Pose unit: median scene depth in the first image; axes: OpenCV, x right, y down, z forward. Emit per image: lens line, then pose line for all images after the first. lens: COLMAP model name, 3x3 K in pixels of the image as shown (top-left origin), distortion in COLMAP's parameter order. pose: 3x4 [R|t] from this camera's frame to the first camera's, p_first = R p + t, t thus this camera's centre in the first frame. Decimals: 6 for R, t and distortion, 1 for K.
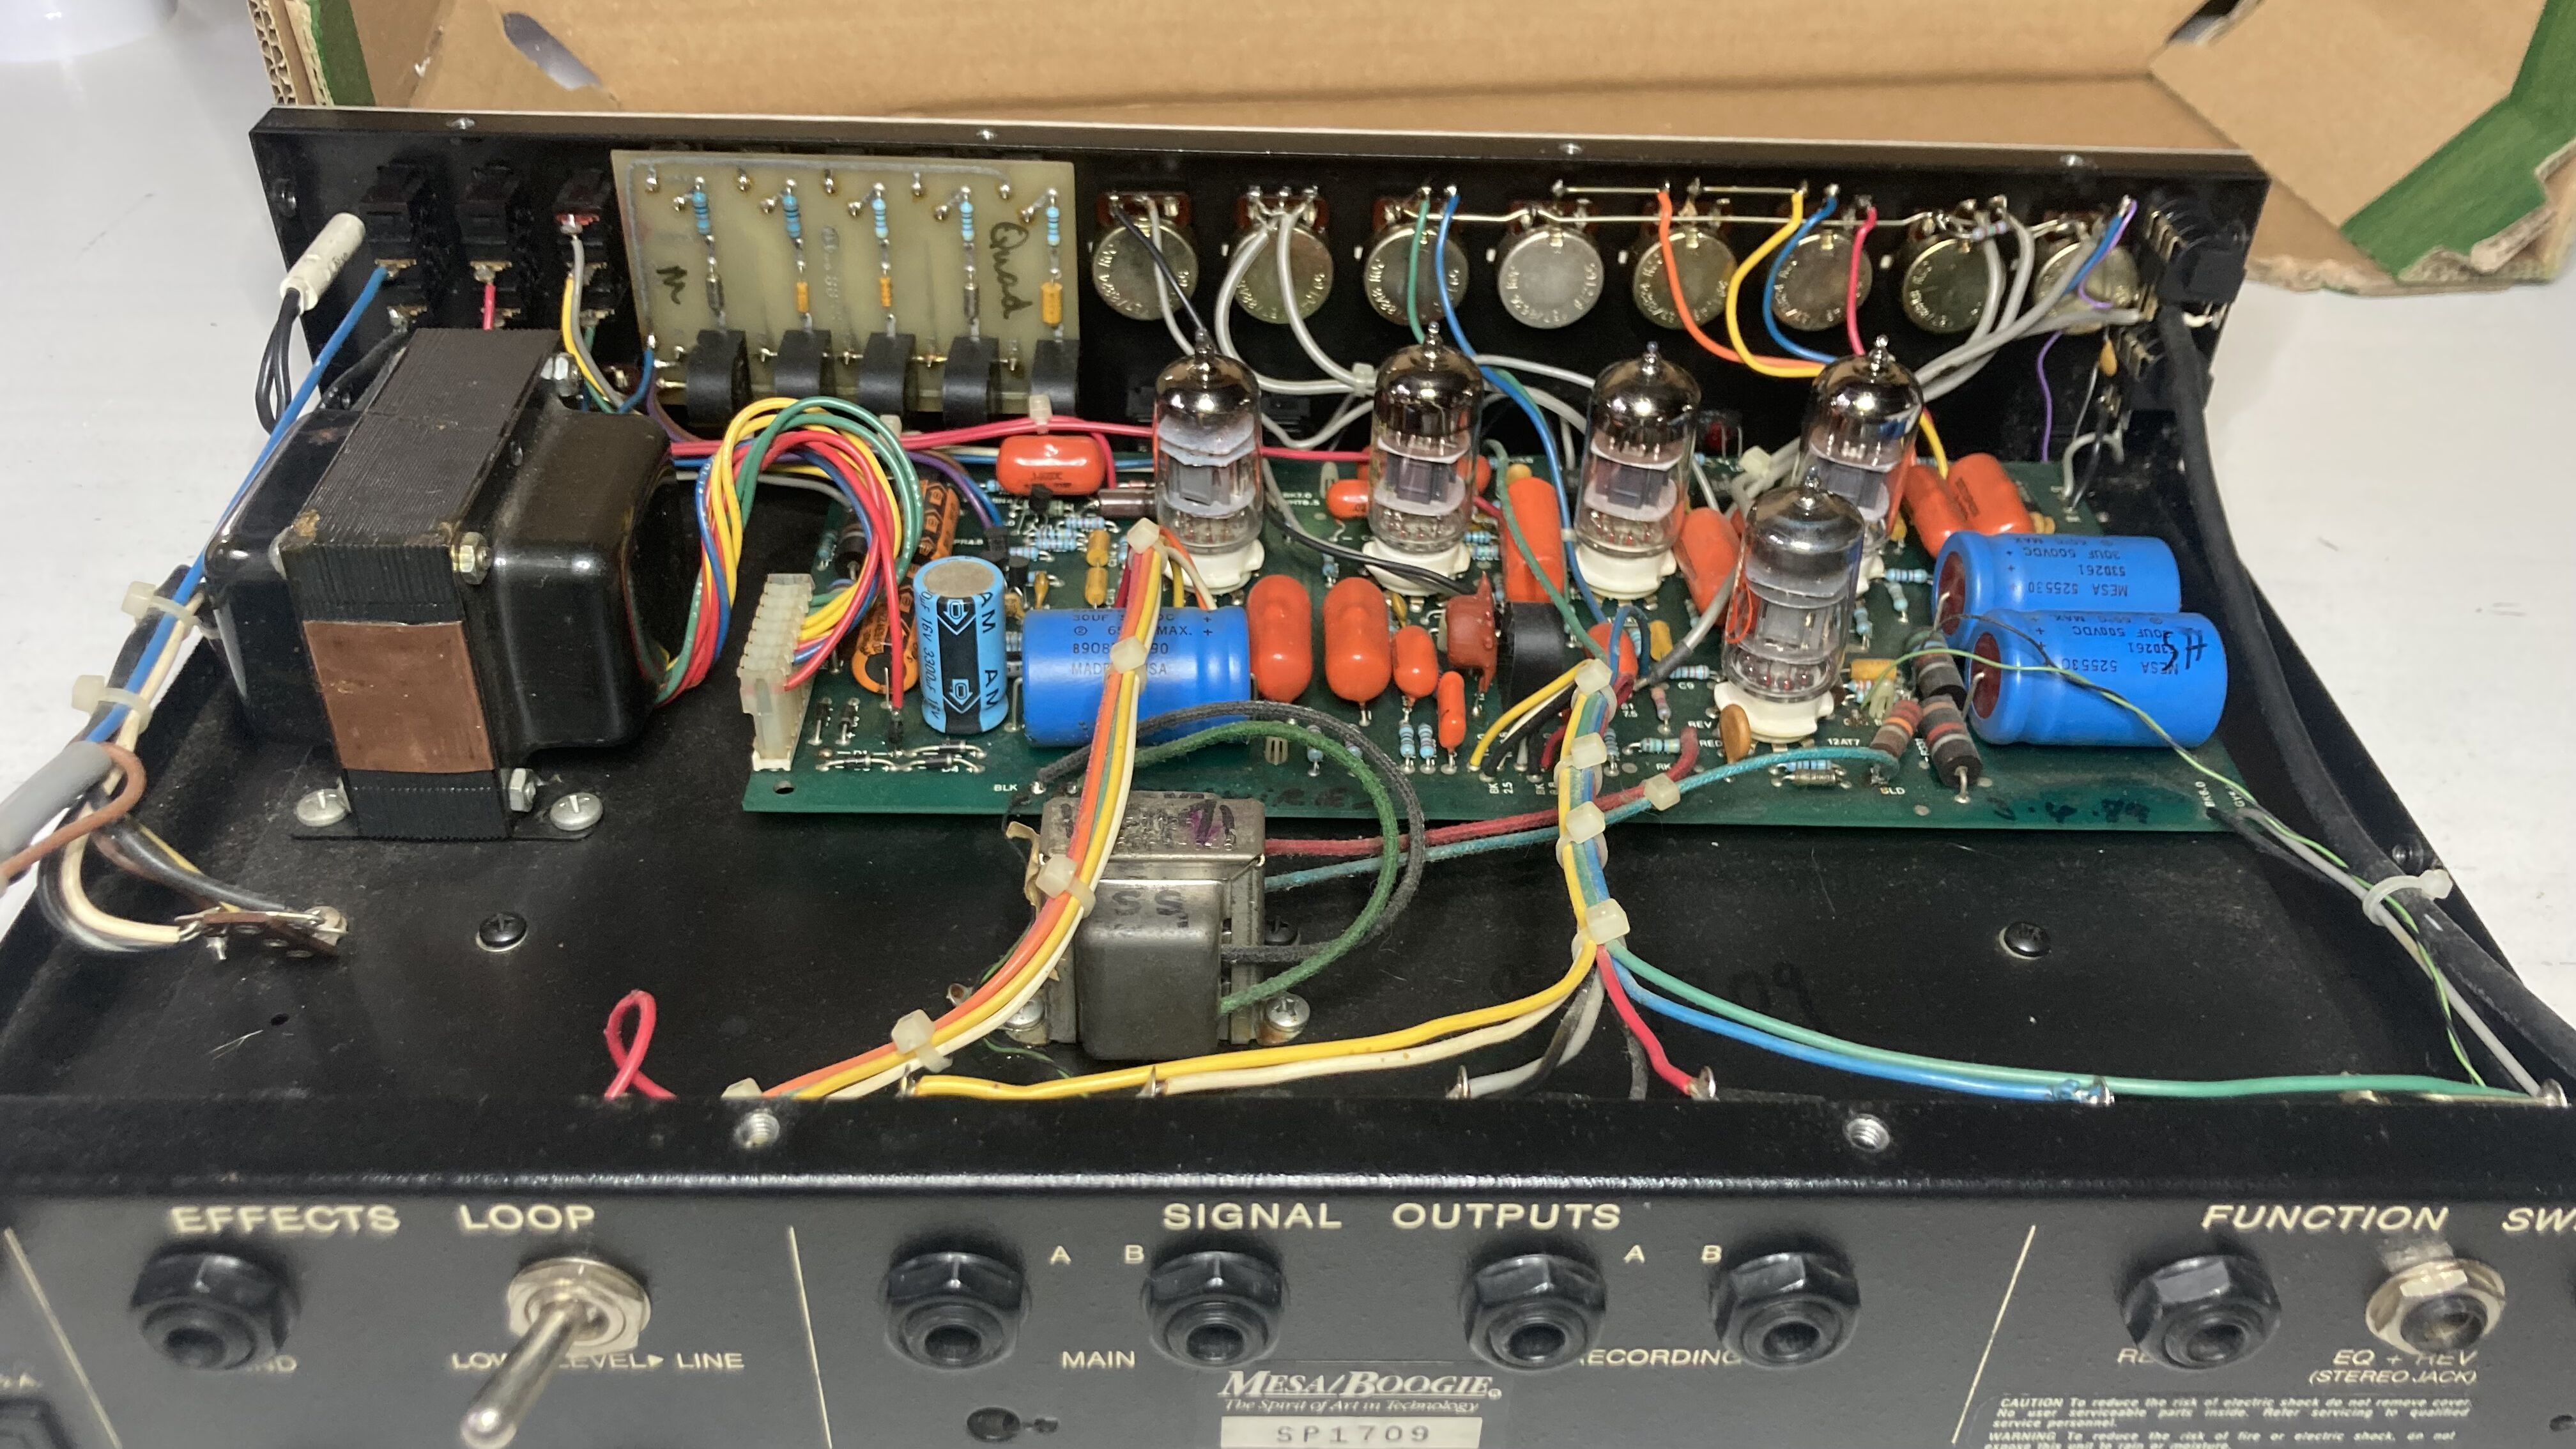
lens RADIAL K [[2192.4, 0, 1333.8], [0, 2192.4, 726.7], [0, 0, 1]] dist [0.055661, -0.143987]
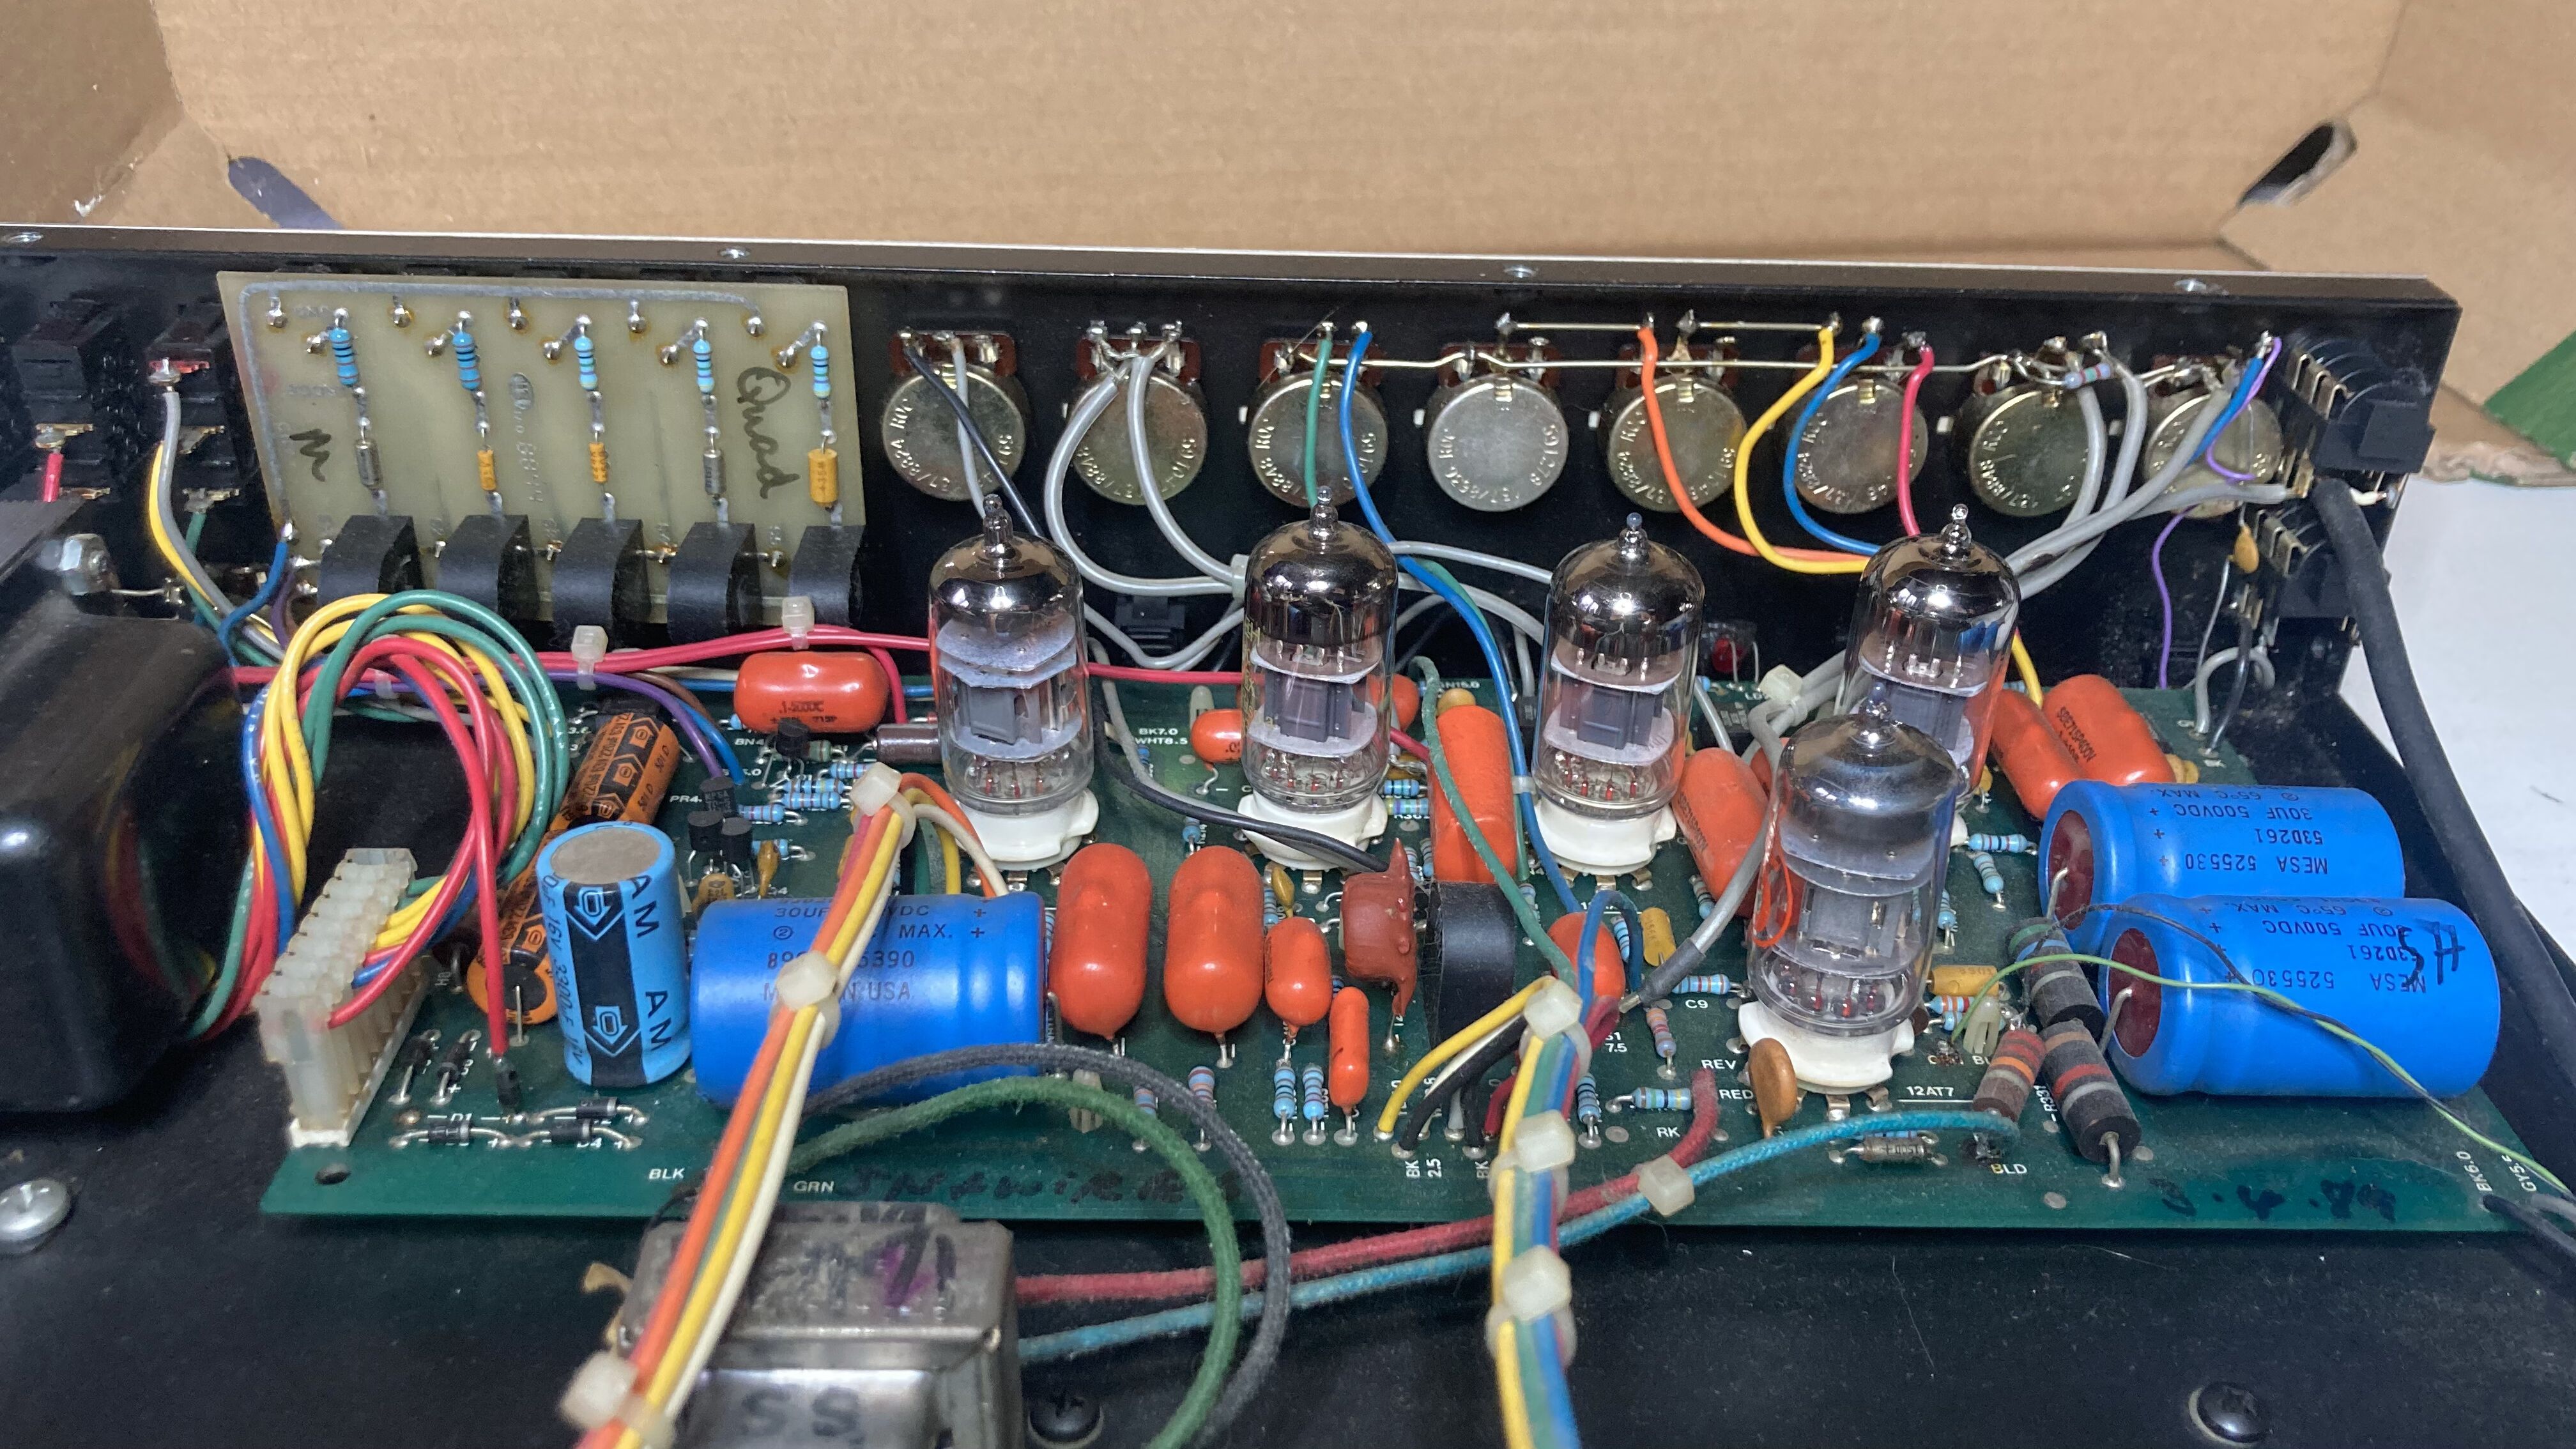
lens RADIAL K [[2192.4, 0, 1336.0], [0, 2192.4, 648.6], [0, 0, 1]] dist [0.055661, -0.143987]
pose [[0.999994, -0.002986, 0.001798, 0.044184], [0.003219, 0.988978, -0.148027, -0.026101], [-0.001336, 0.148032, 0.988982, 0.286217]]
